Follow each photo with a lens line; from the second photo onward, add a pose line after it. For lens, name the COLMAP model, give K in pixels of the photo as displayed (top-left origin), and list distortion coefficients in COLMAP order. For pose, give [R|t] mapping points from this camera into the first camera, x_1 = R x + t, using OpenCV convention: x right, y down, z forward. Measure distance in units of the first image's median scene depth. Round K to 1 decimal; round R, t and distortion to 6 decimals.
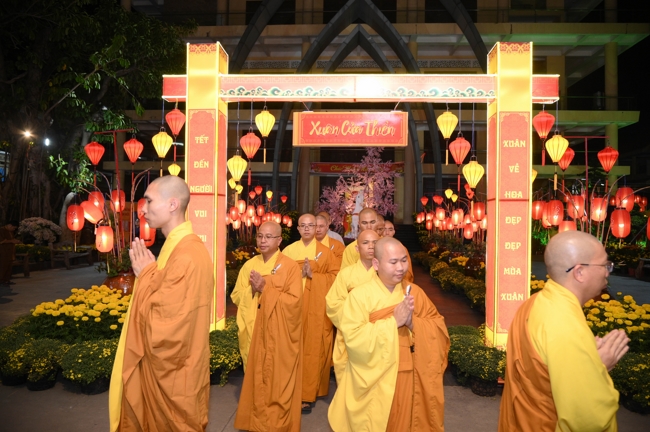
lens RADIAL K [[439.4, 0, 324.6], [0, 439.4, 216.5], [0, 0, 1]] dist [-0.042446, 0.005008]
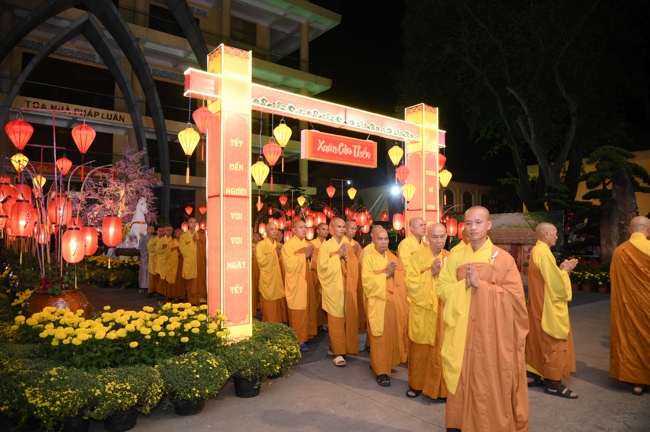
lens RADIAL K [[439.4, 0, 323.5], [0, 439.4, 217.1], [0, 0, 1]] dist [-0.042446, 0.005008]
pose [[0.745824, 0.017784, 0.665906, -0.780922], [-0.001721, 0.999692, -0.024770, 0.020045], [-0.666141, 0.017328, 0.745624, 0.114258]]
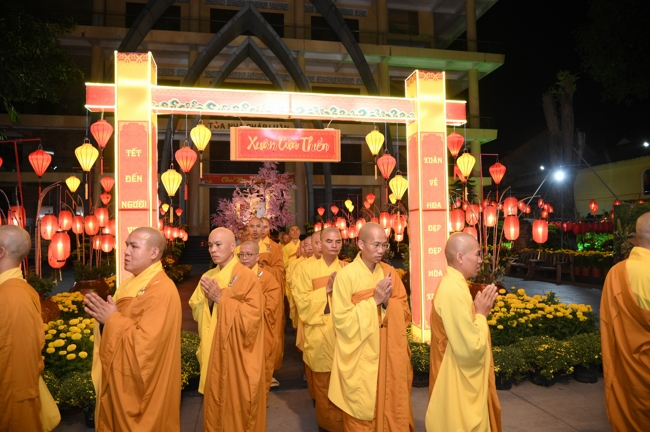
lens RADIAL K [[439.4, 0, 323.7], [0, 439.4, 217.3], [0, 0, 1]] dist [-0.042446, 0.005008]
pose [[0.965816, -0.021531, 0.258334, -0.125821], [0.027289, 0.999452, -0.018724, -0.005438], [-0.257789, 0.025133, 0.965874, -0.020441]]
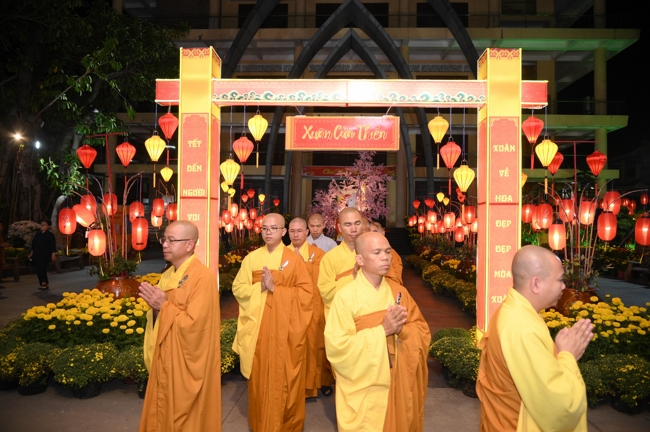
lens RADIAL K [[439.4, 0, 324.3], [0, 439.4, 216.9], [0, 0, 1]] dist [-0.042446, 0.005008]
pose [[0.999862, -0.000220, 0.016626, -0.000234], [0.000323, 0.999981, -0.006188, -0.000768], [-0.016624, 0.006193, 0.999843, -0.006538]]
